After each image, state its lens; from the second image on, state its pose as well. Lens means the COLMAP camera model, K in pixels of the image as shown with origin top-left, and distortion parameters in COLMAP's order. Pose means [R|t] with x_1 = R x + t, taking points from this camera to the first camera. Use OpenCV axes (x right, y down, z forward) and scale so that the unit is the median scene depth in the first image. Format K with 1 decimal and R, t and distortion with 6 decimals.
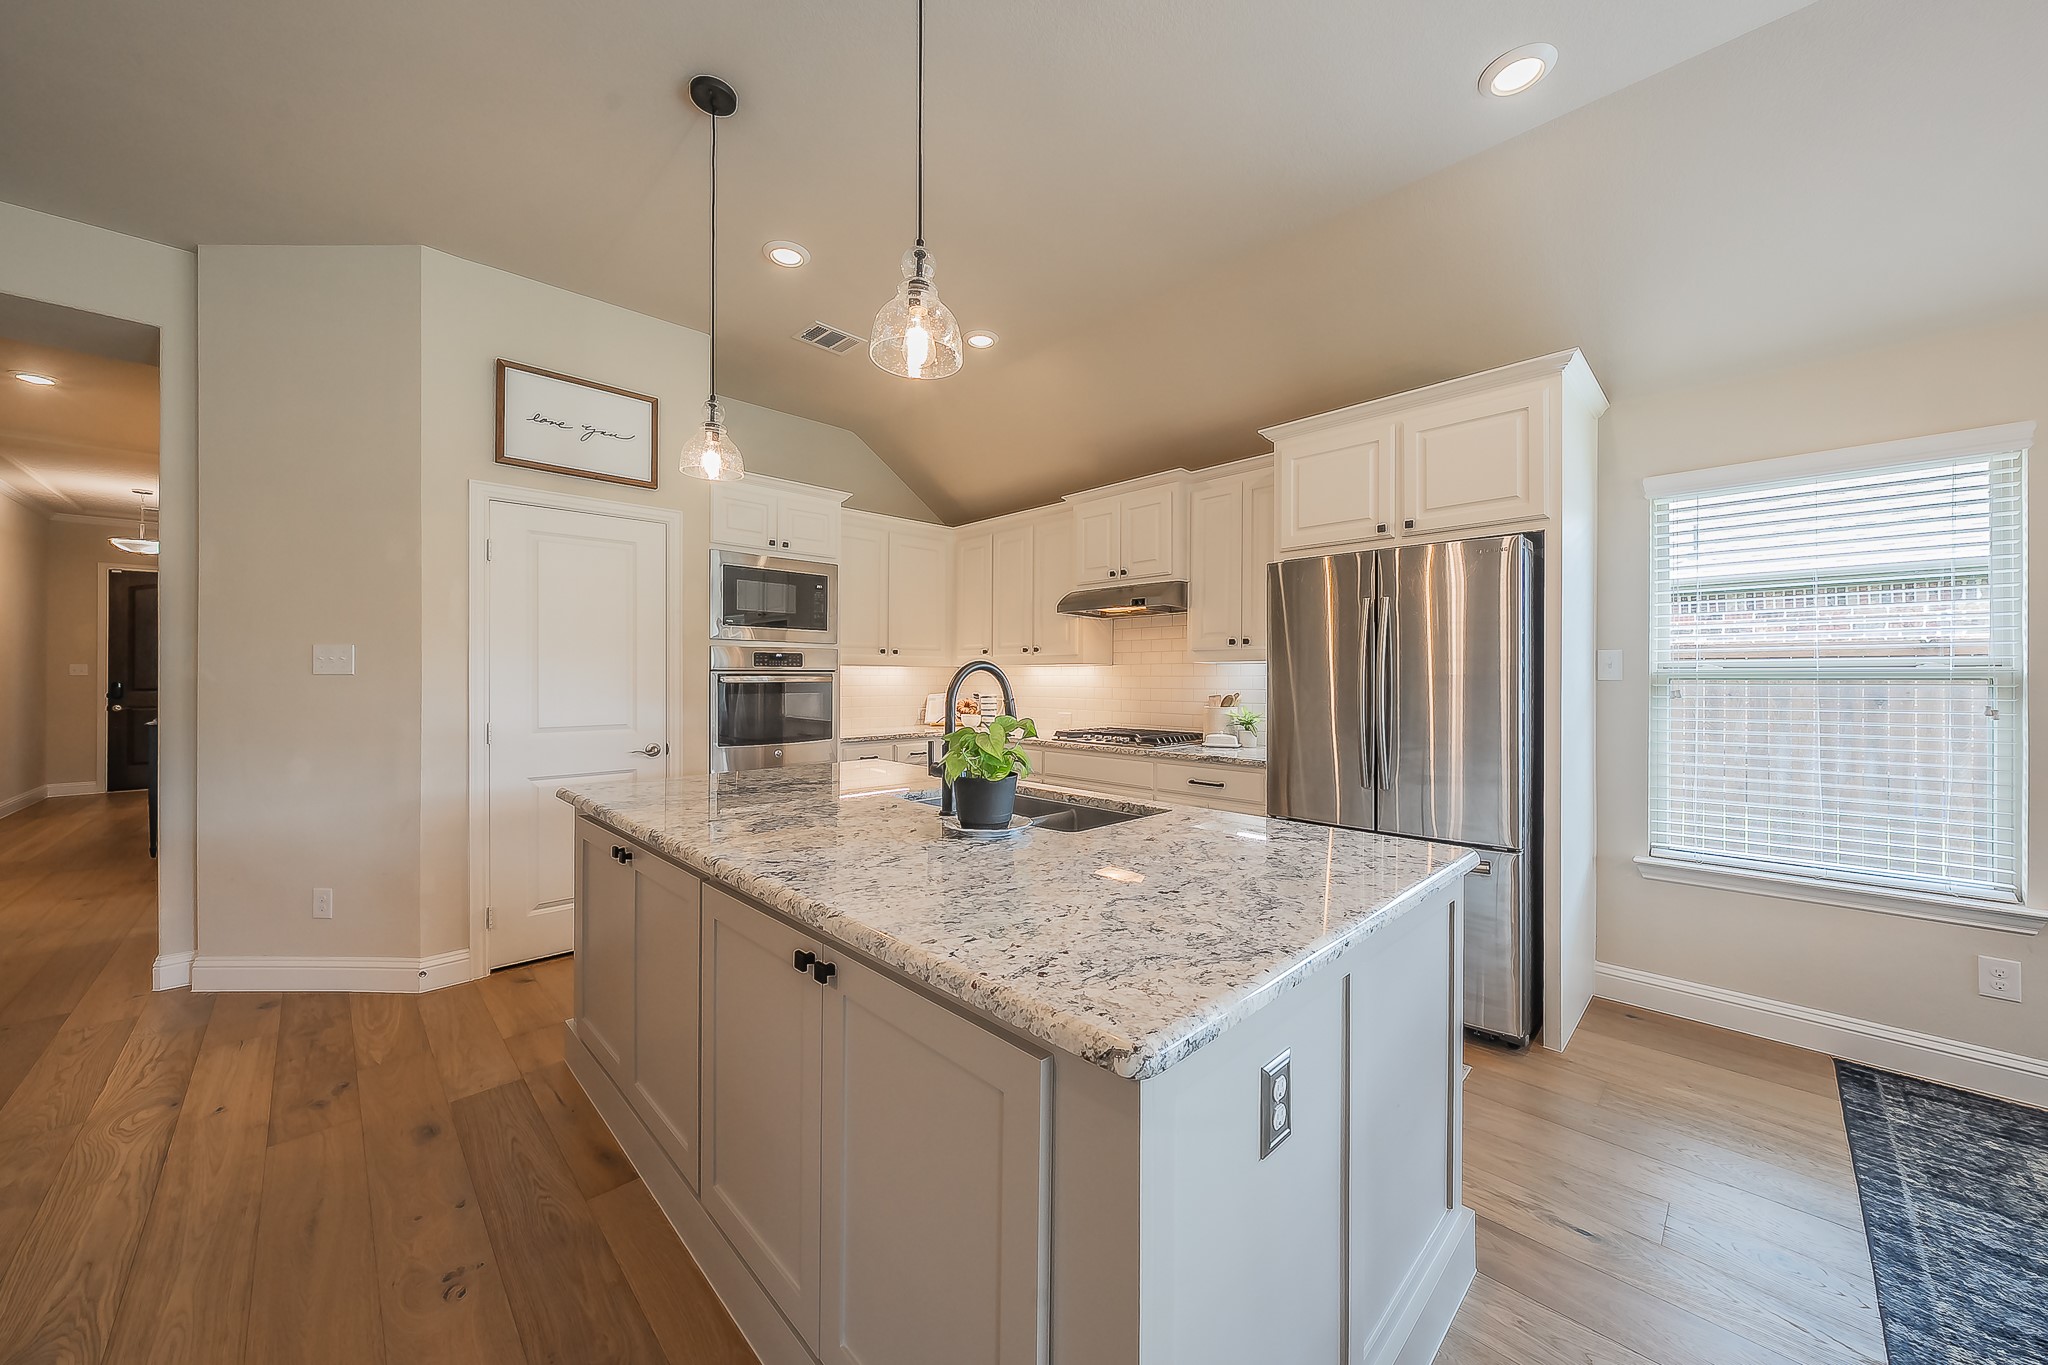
lens RADIAL K [[726.8, 0, 1023.2], [0, 726.8, 676.4], [0, 0, 1]] dist [-0.002109, 0.000356]
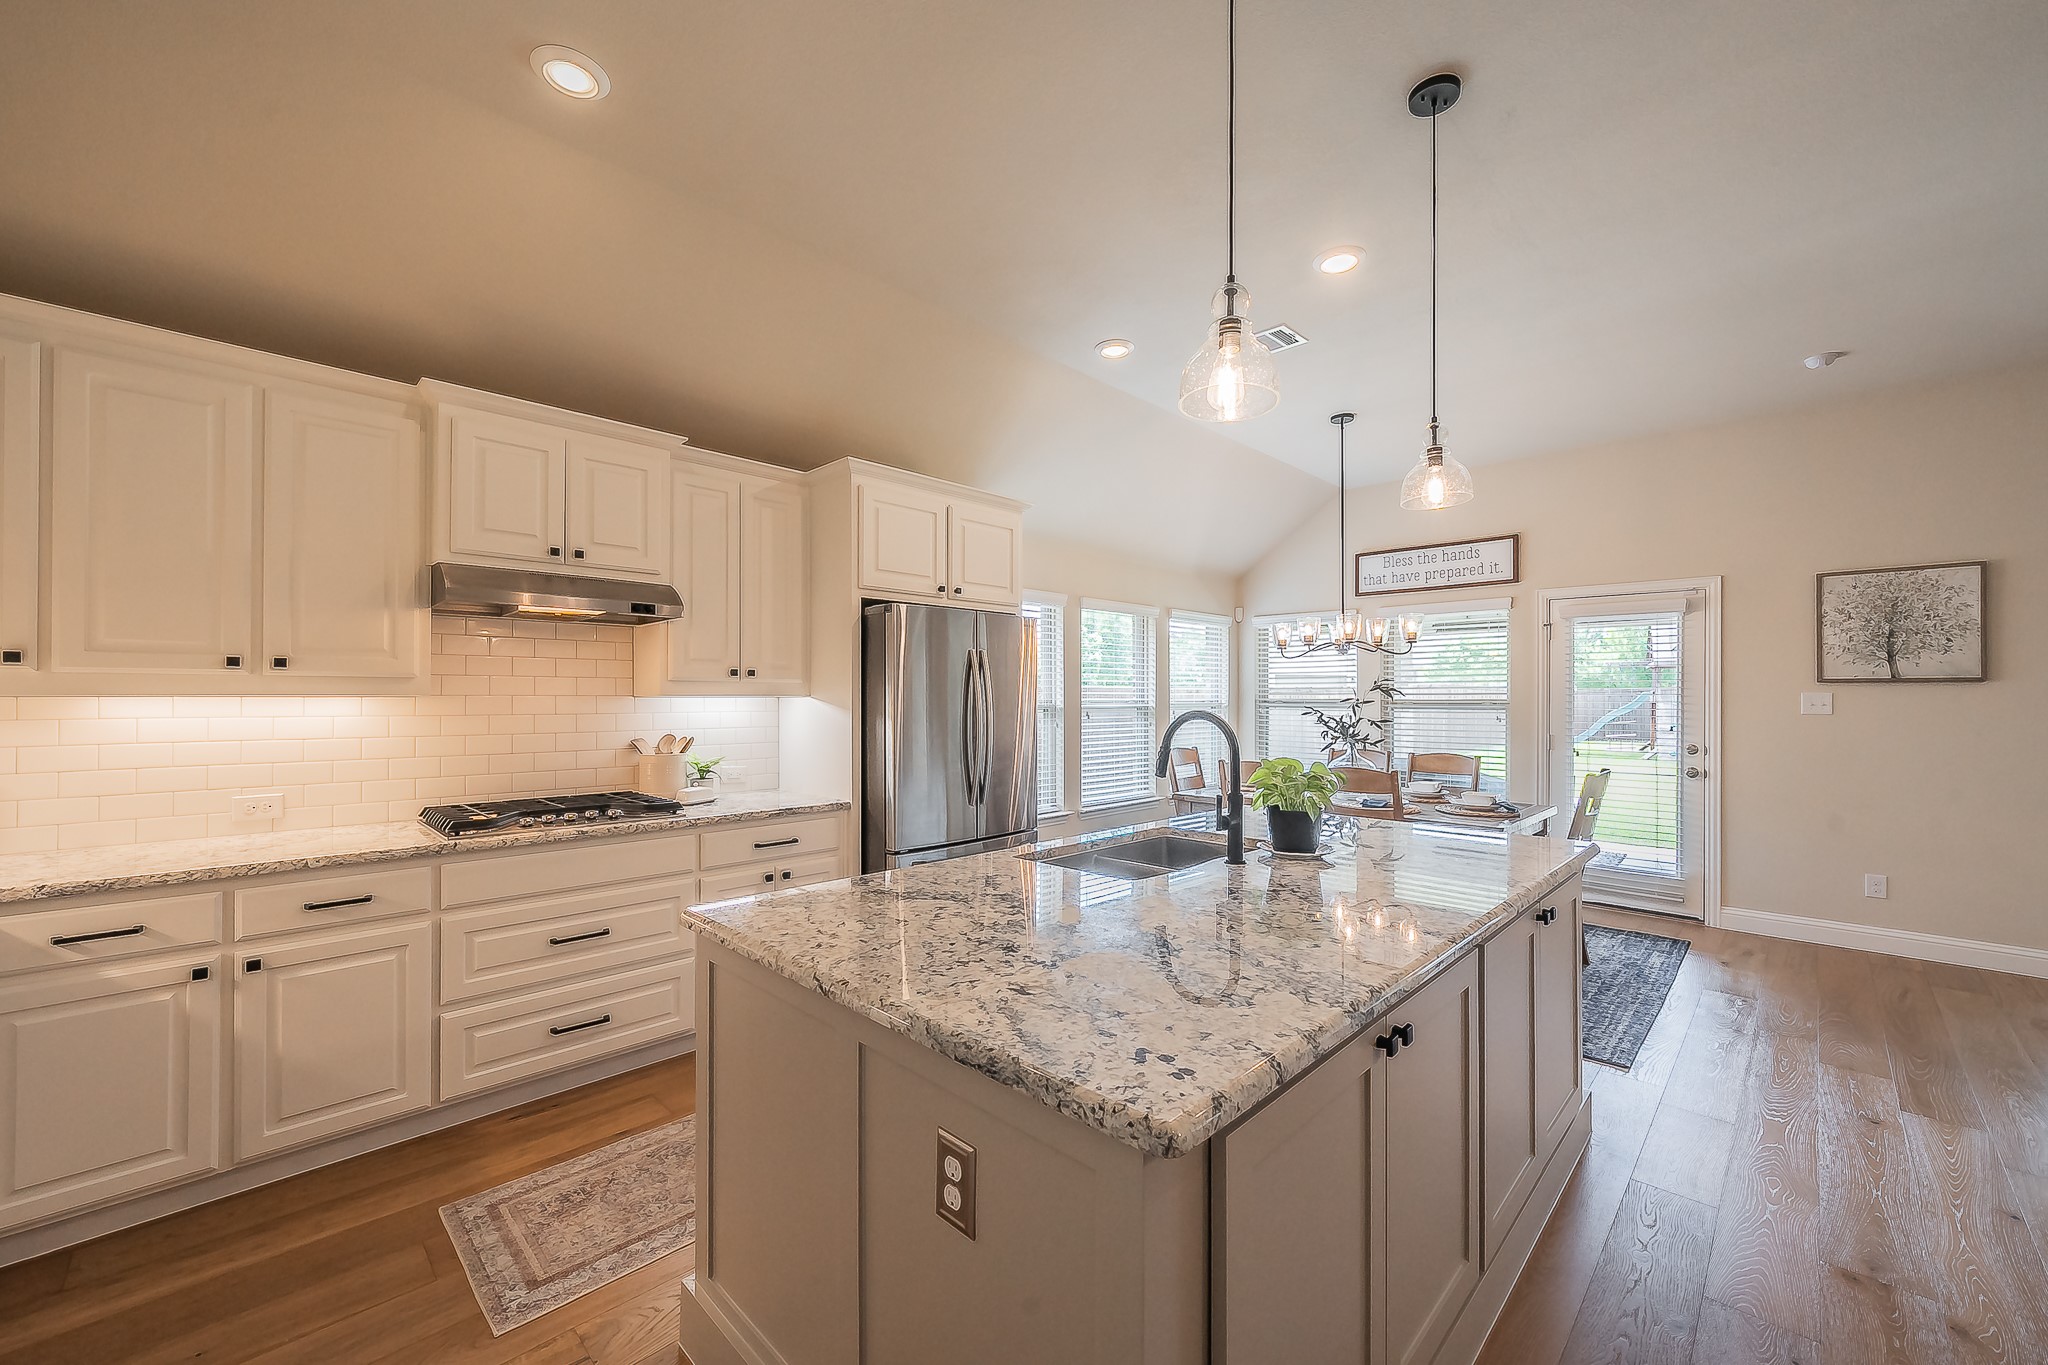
lens RADIAL K [[794.7, 0, 1027.7], [0, 794.7, 693.4], [0, 0, 1]] dist [0.000418, 0.000407]
pose [[-0.017309, 0.002553, 0.999847, -0.755988], [-0.003945, 0.999989, -0.002621, -0.026700], [-0.999842, -0.003990, -0.017299, 0.820537]]
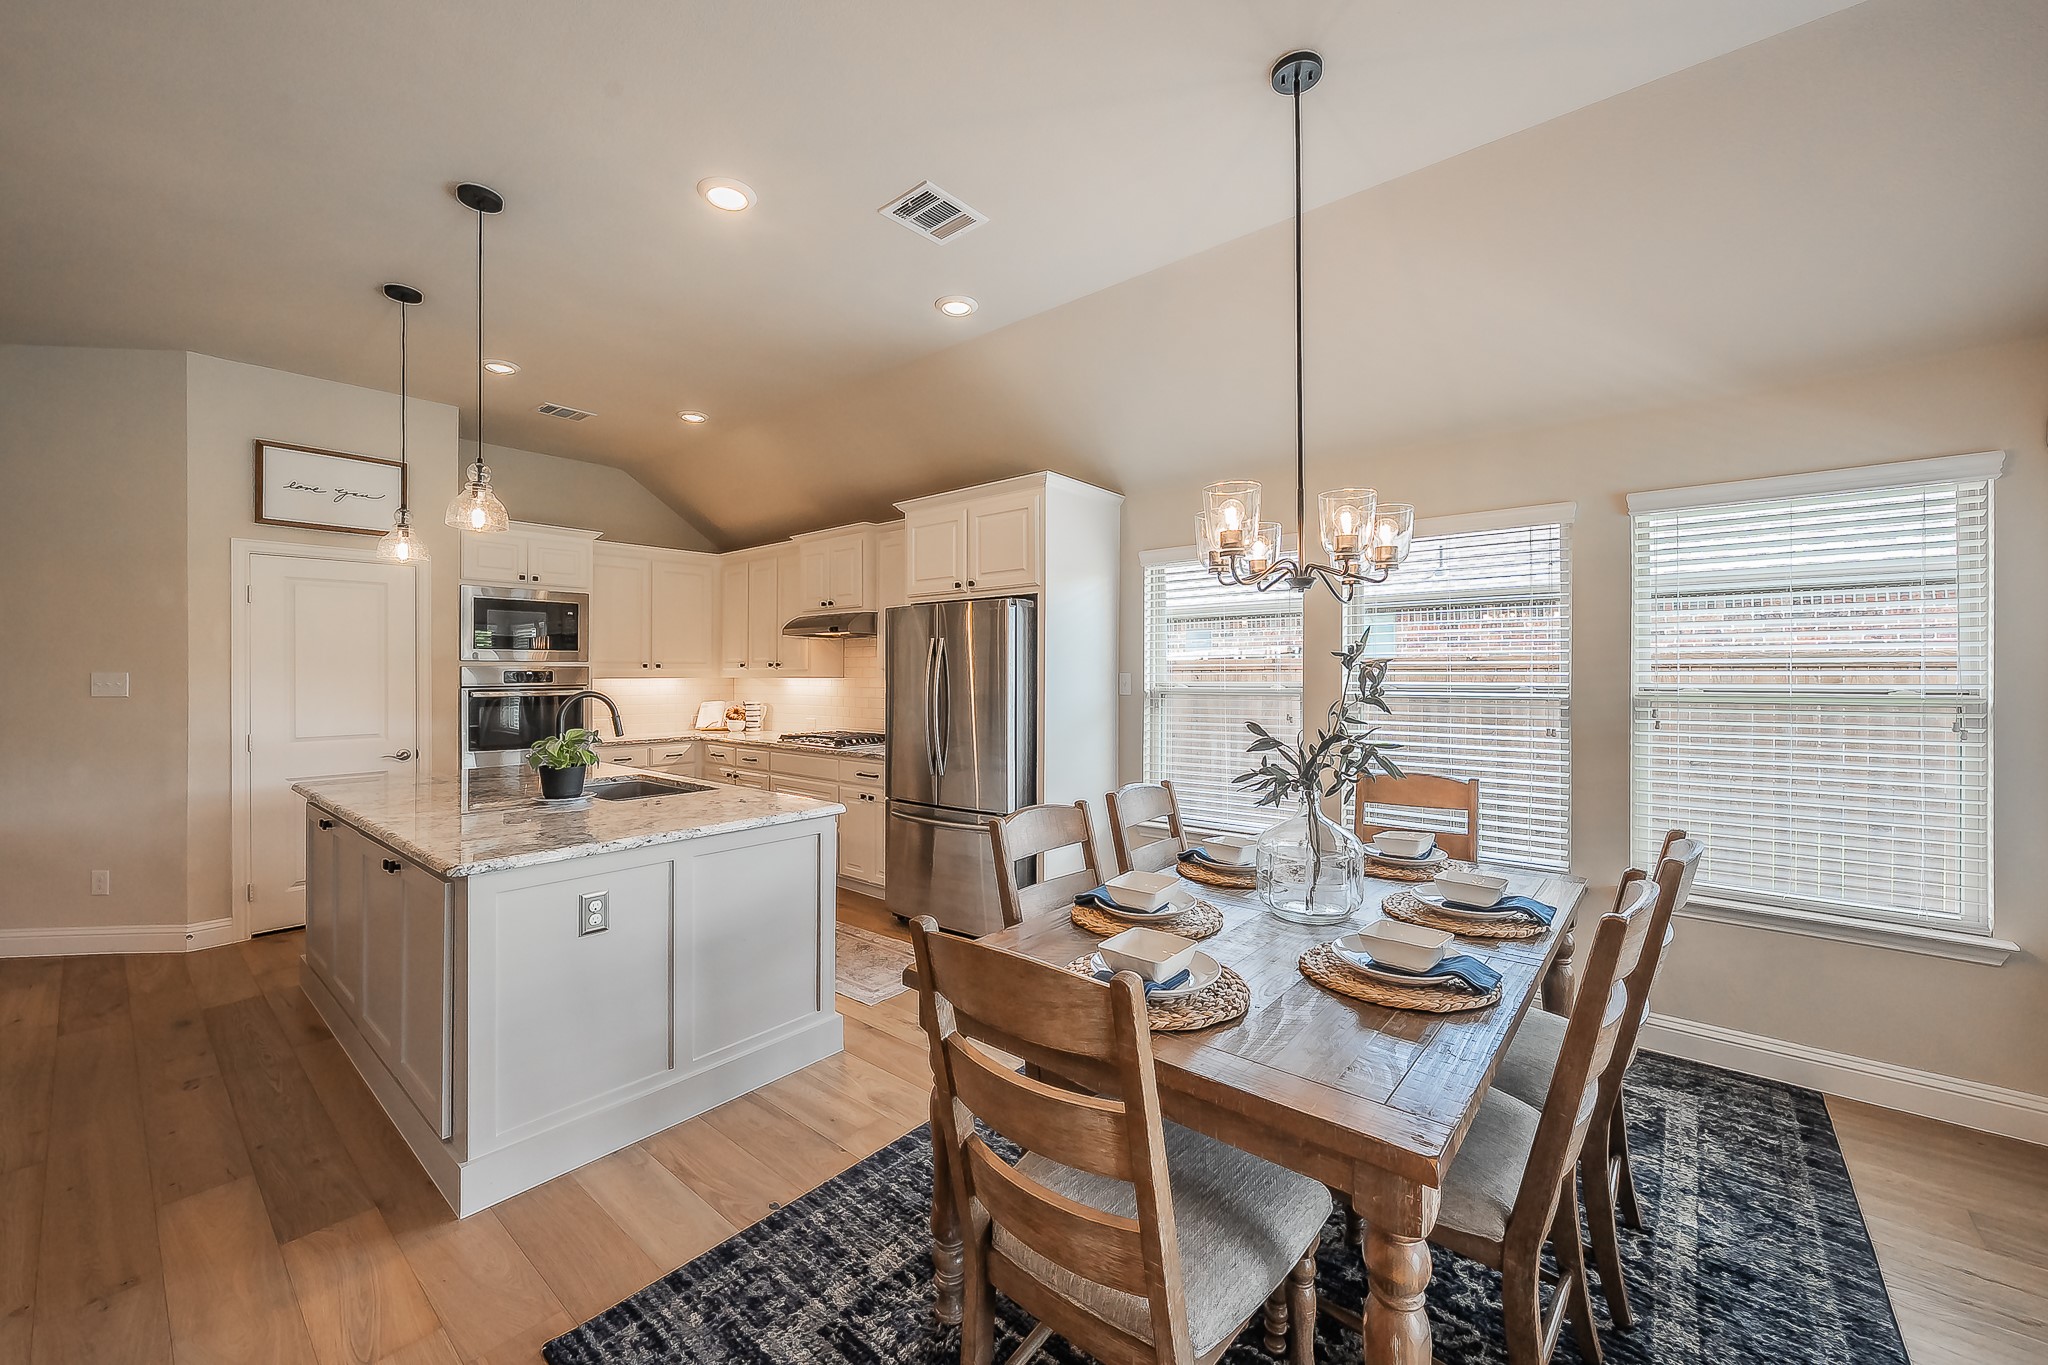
lens RADIAL K [[793.5, 0, 1023.6], [0, 793.5, 669.5], [0, 0, 1]] dist [-0.000539, 0.000227]
pose [[0.995457, -0.003184, 0.095158, 0.441985], [0.003347, 0.999993, -0.001552, -0.039255], [-0.095153, 0.001863, 0.995461, -0.463049]]
